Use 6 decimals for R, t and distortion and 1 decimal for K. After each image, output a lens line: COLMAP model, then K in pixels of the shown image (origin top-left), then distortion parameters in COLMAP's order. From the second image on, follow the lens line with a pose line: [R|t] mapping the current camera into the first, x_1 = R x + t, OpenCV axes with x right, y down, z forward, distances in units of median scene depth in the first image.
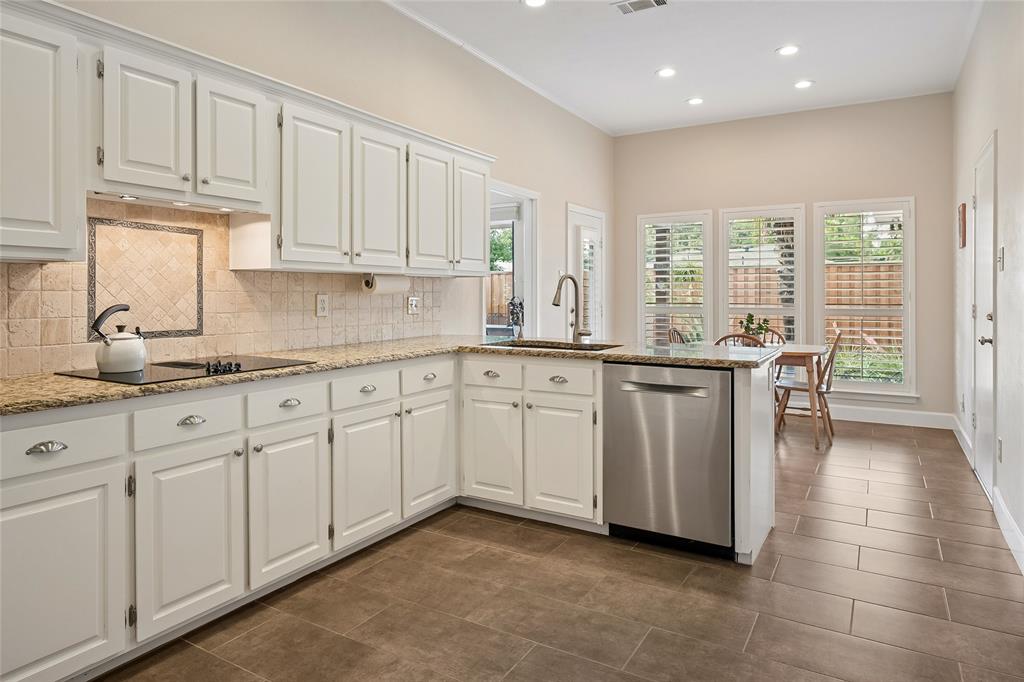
lens RADIAL K [[619.0, 0, 509.9], [0, 619.0, 300.4], [0, 0, 1]] dist [-0.007282, 0.000255]
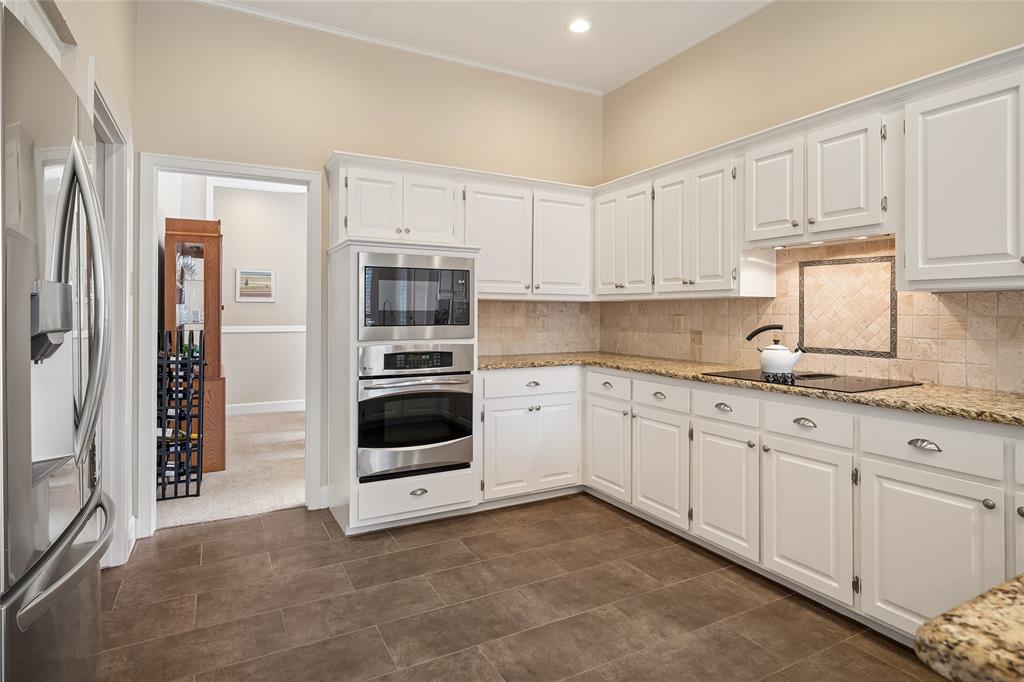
lens RADIAL K [[544.5, 0, 510.5], [0, 544.5, 308.9], [0, 0, 1]] dist [-0.002084, -0.000445]
pose [[-0.509559, -0.006540, -0.860411, 0.624802], [-0.010508, 0.999944, -0.001378, -0.018153], [0.860372, 0.008339, -0.509599, 0.936442]]
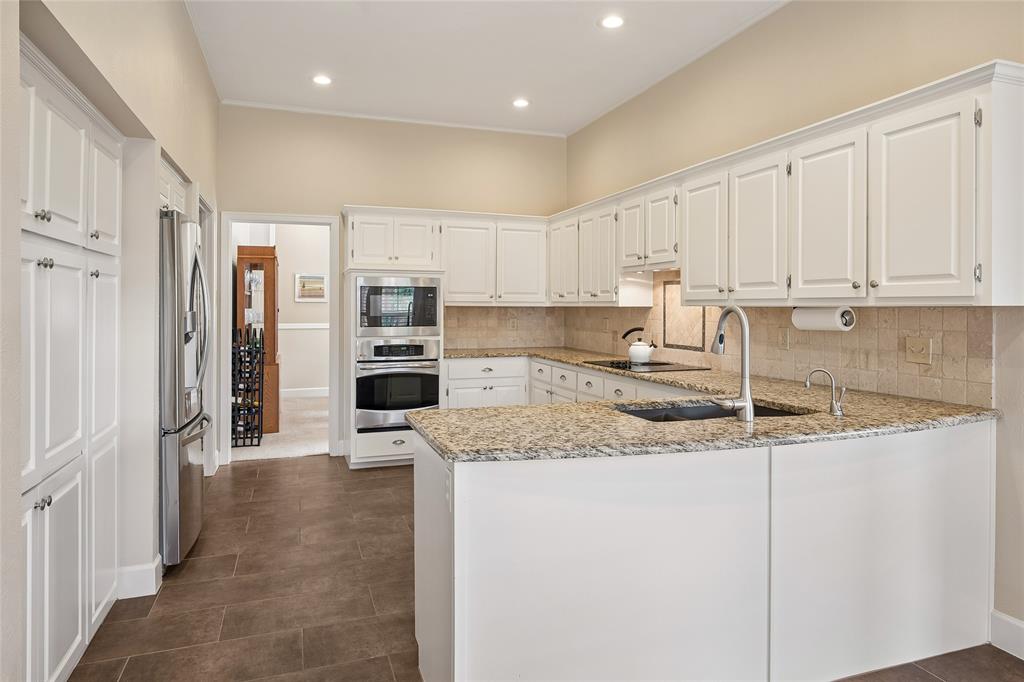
lens RADIAL K [[619.0, 0, 509.9], [0, 619.0, 300.4], [0, 0, 1]] dist [-0.007282, 0.000255]
pose [[-0.637168, -0.006669, -0.770696, 0.960329], [-0.009214, 0.999957, -0.001036, -0.061734], [0.770670, 0.006442, -0.637202, 1.627640]]
